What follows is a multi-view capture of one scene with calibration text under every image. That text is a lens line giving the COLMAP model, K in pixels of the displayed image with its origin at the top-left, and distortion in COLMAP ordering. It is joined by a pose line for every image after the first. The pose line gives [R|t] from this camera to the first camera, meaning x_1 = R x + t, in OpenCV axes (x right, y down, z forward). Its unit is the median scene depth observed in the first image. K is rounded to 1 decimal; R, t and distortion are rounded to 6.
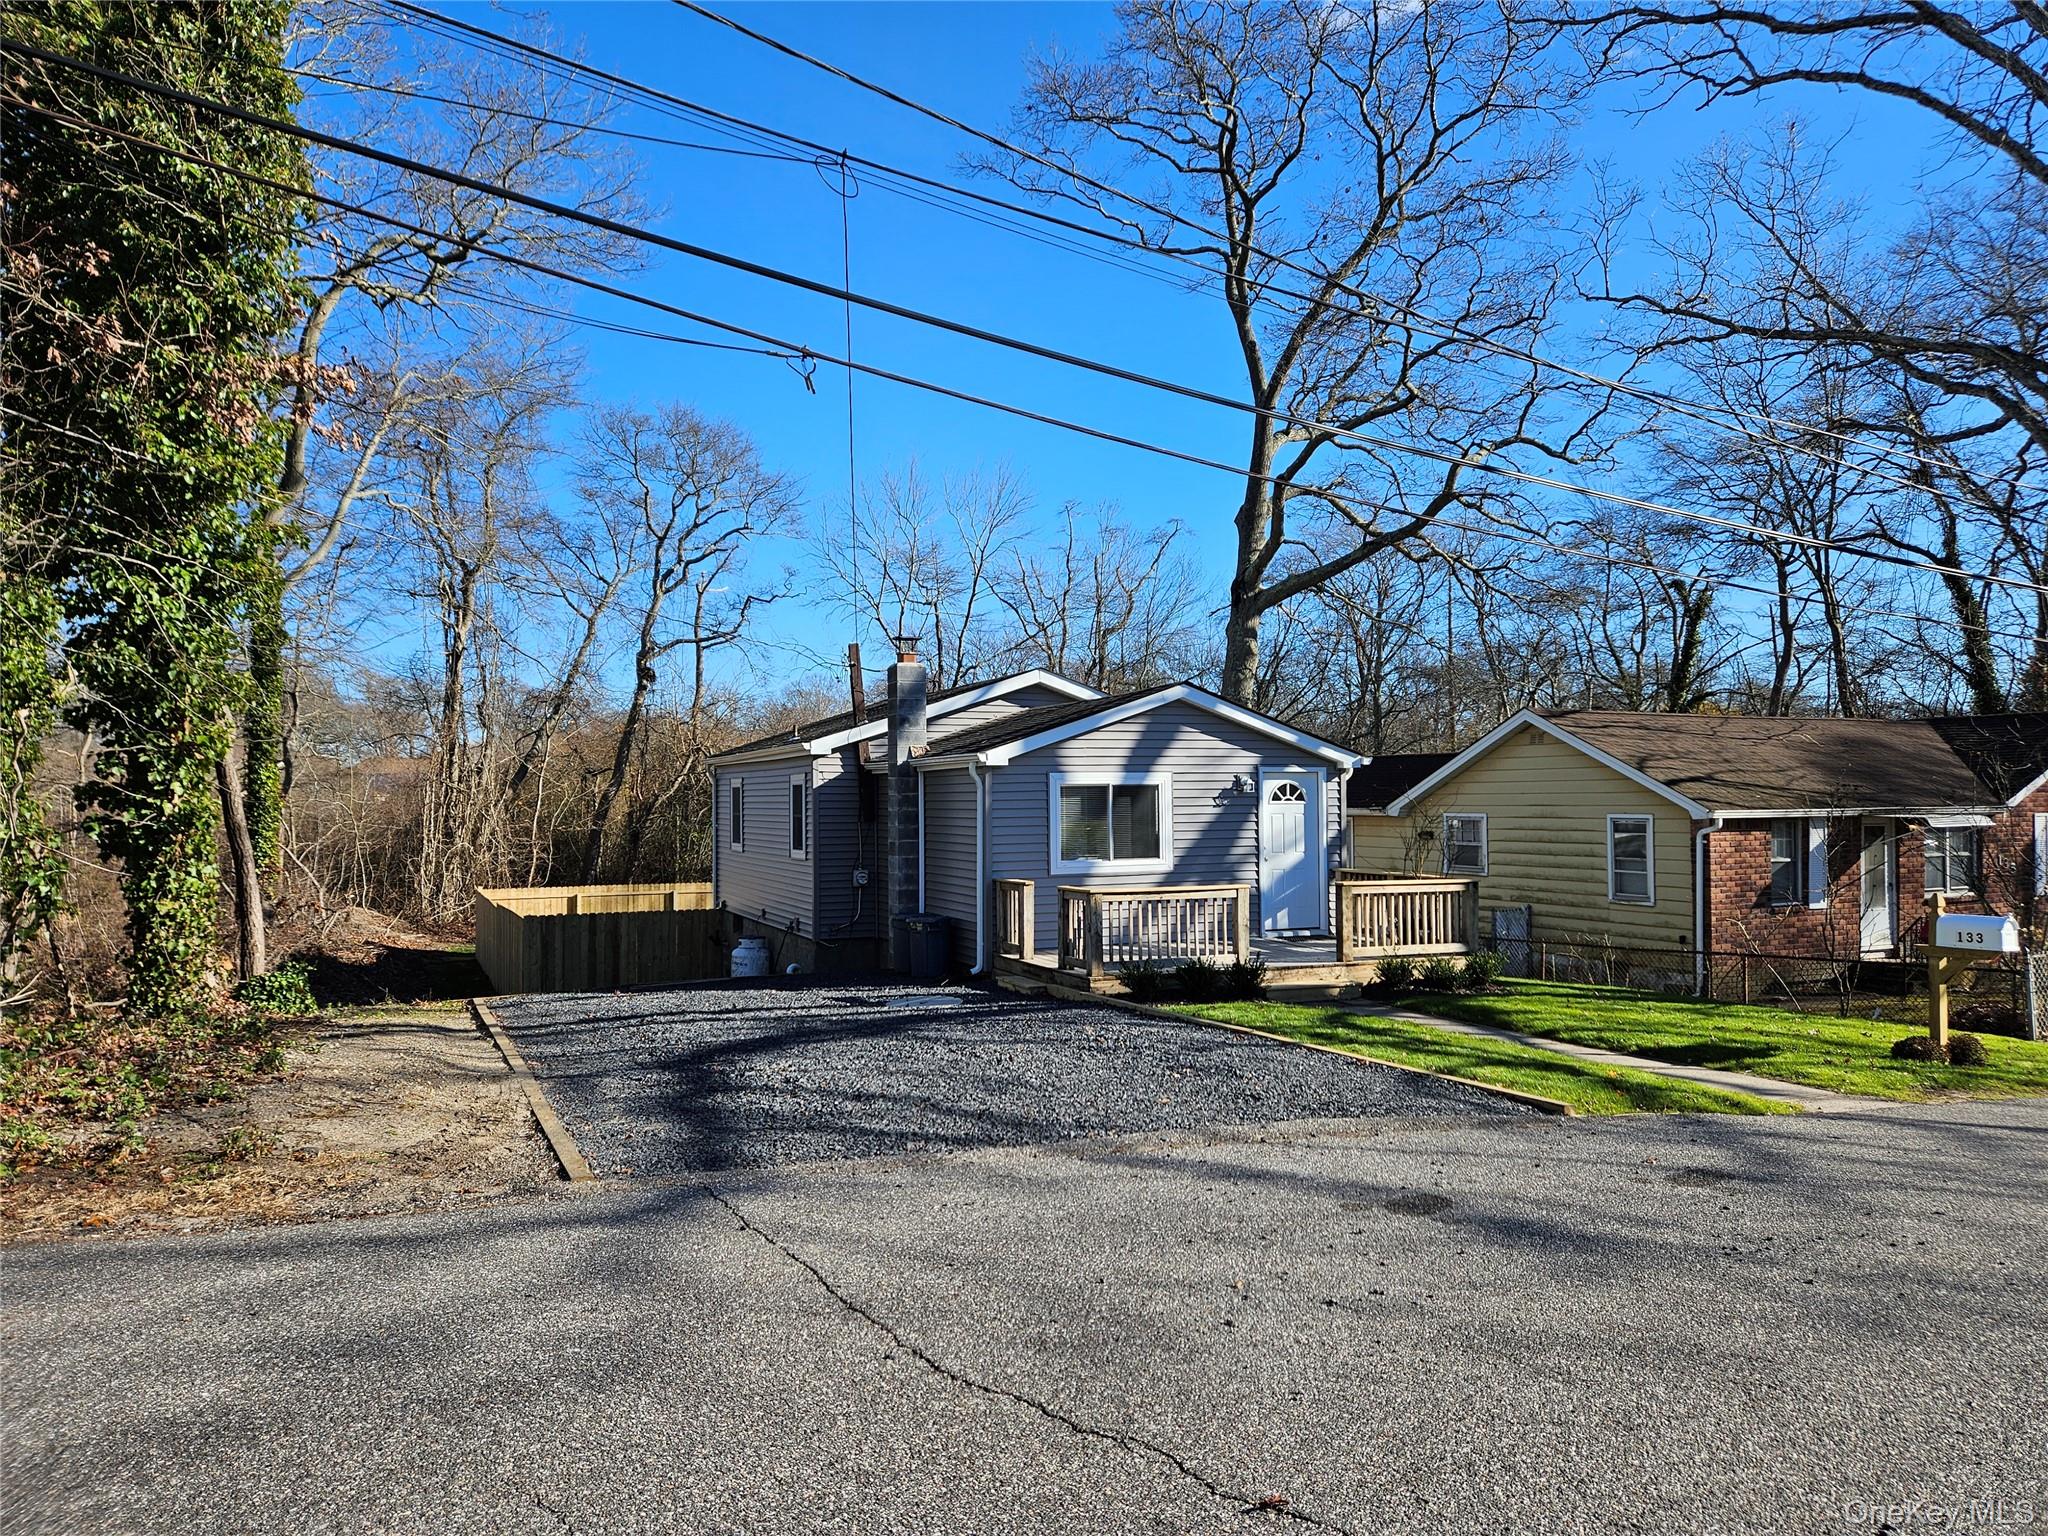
lens RADIAL K [[1371.1, 0, 1024.2], [0, 1371.1, 776.7], [0, 0, 1]] dist [0.071027, -0.053513]
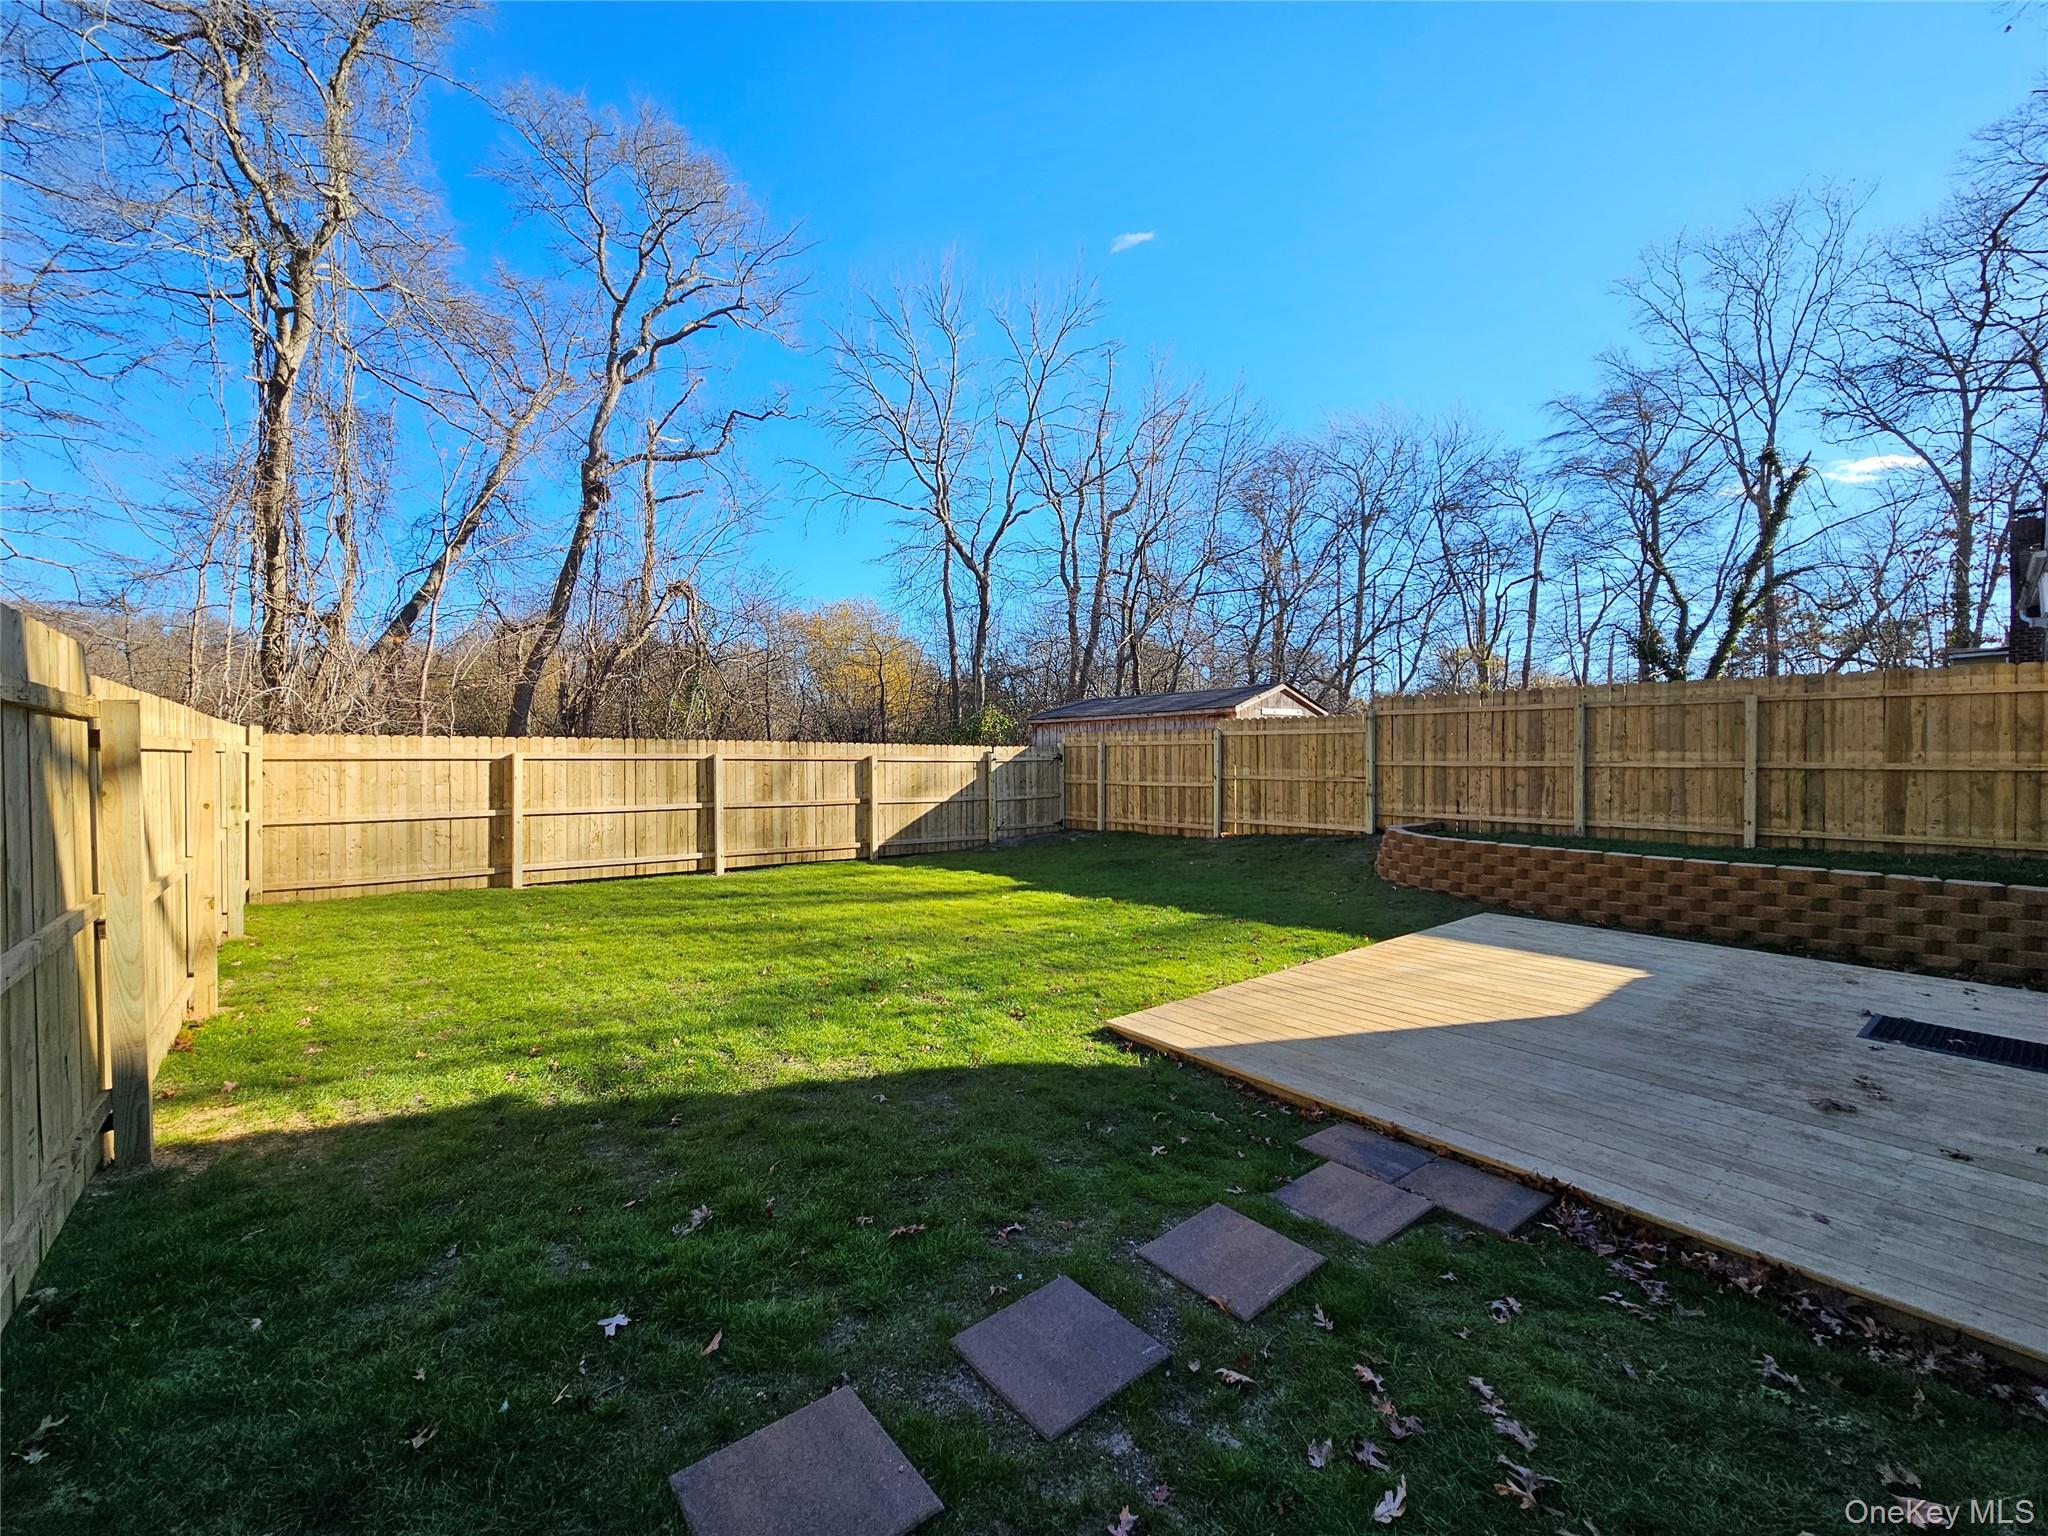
lens RADIAL K [[840.8, 0, 1006.7], [0, 840.8, 761.3], [0, 0, 1]] dist [-0.002087, 0.000563]
pose [[0.968427, 0.004691, 0.249252, -0.332849], [-0.011174, 0.999635, 0.024601, 0.111846], [-0.249046, -0.026610, 0.968126, 0.974079]]
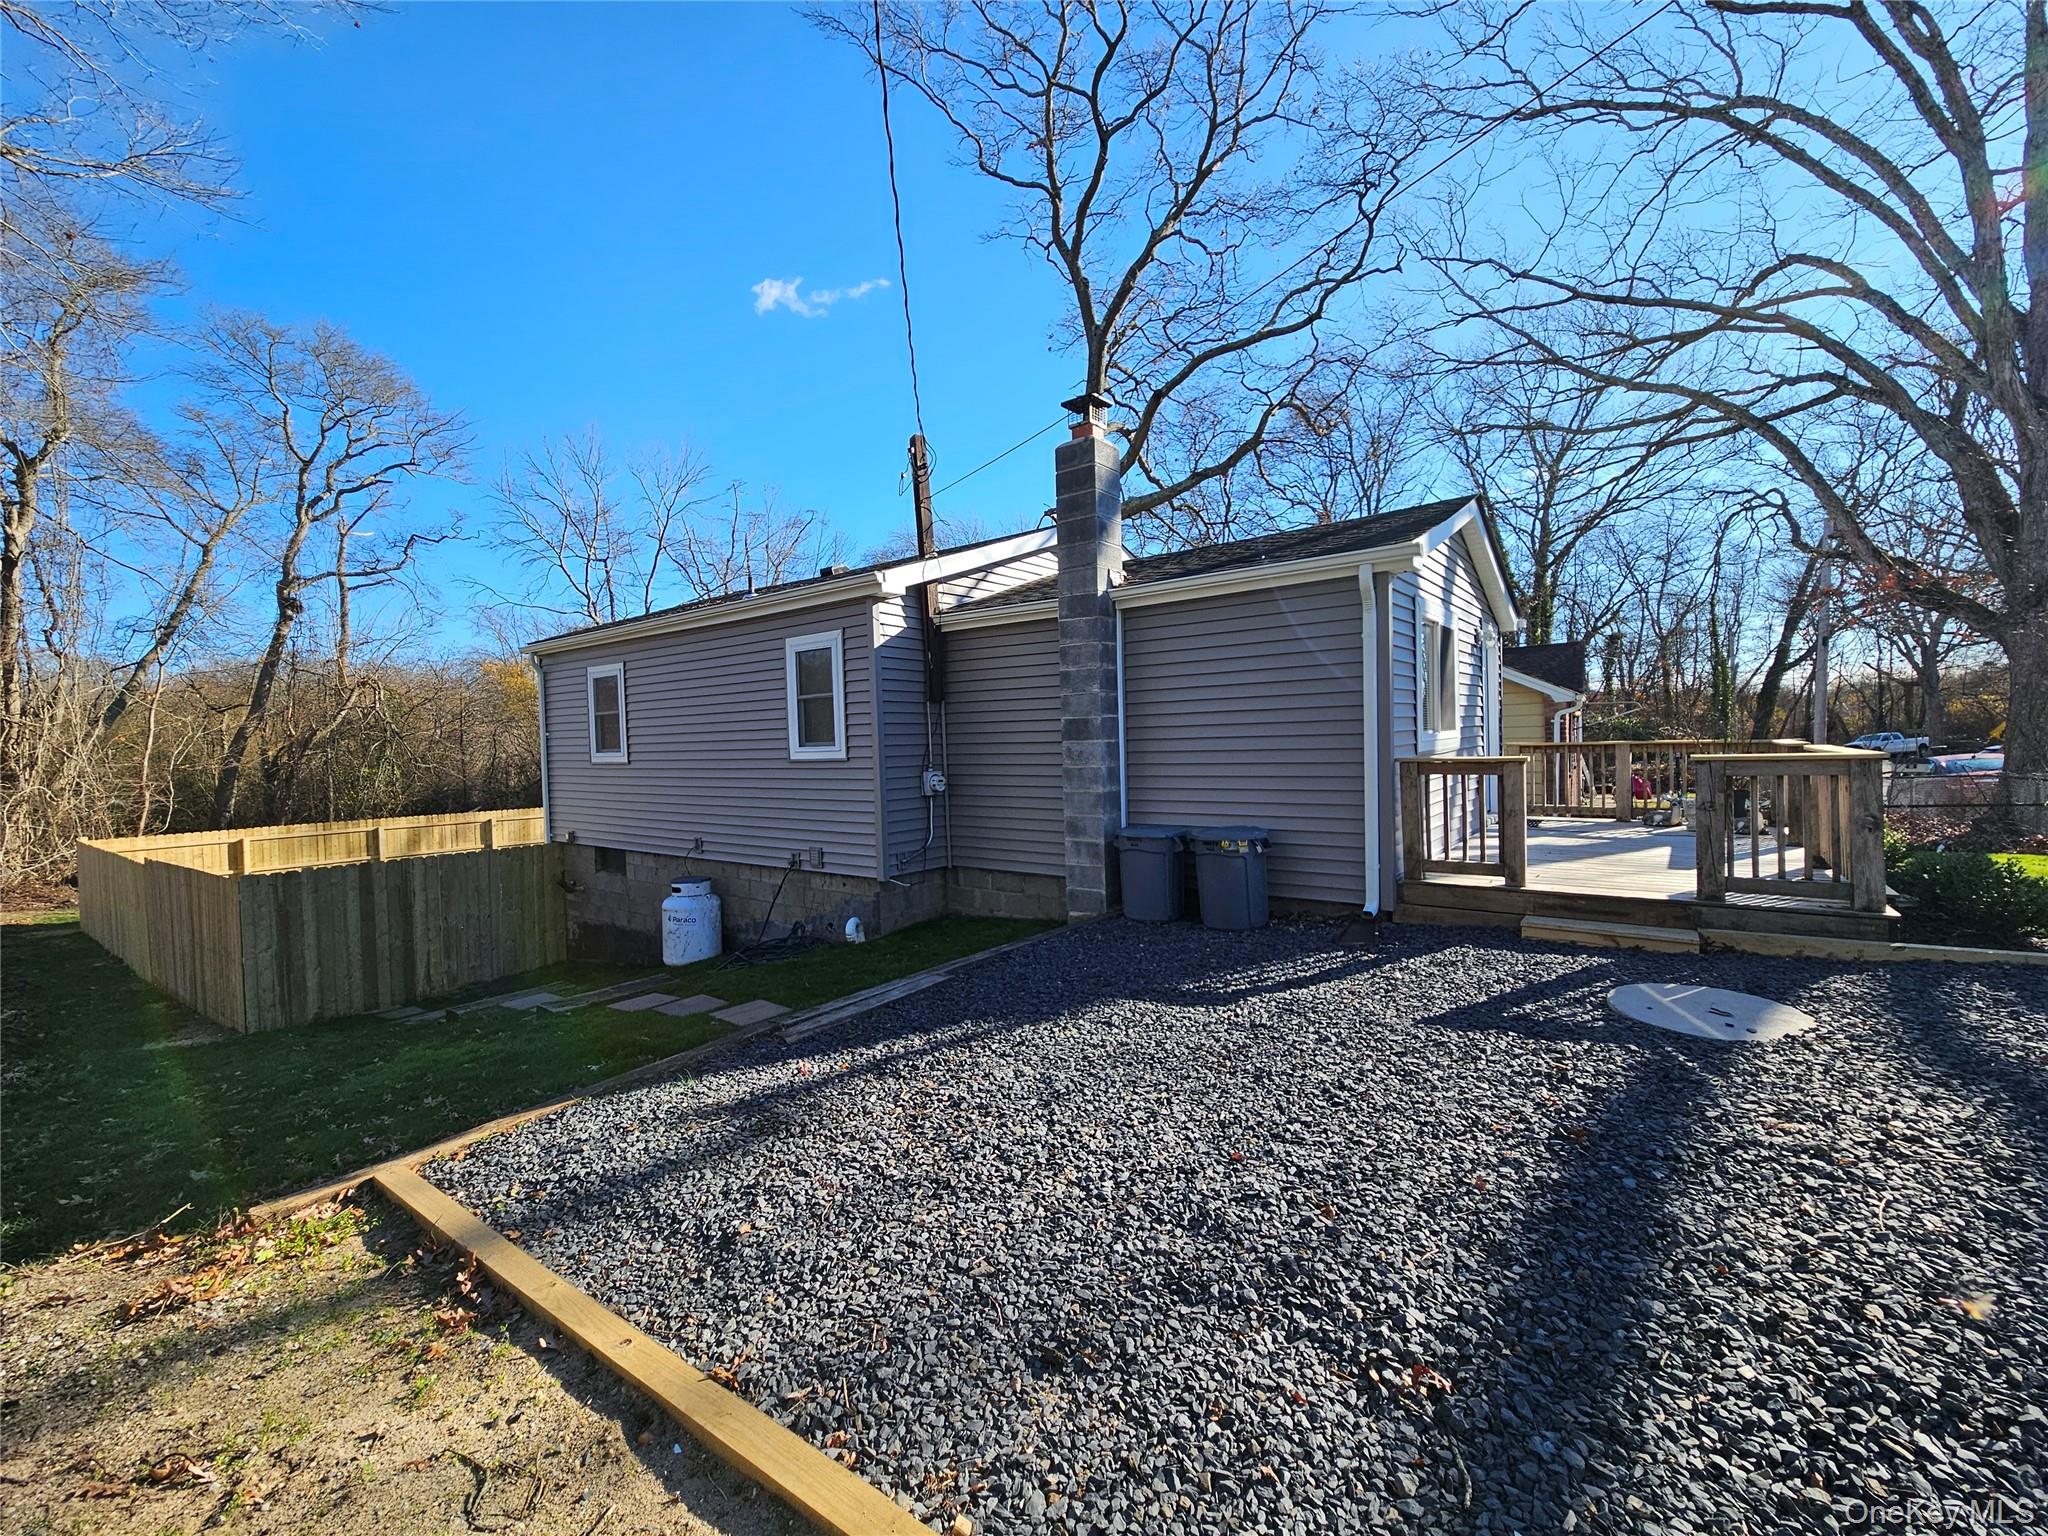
lens RADIAL K [[840.8, 0, 1014.8], [0, 840.8, 756.9], [0, 0, 1]] dist [-0.002087, 0.000563]
pose [[0.877299, -0.030157, 0.478997, -0.223577], [0.015689, 0.999293, 0.034178, 0.036990], [-0.479688, -0.022469, 0.877151, 0.476370]]
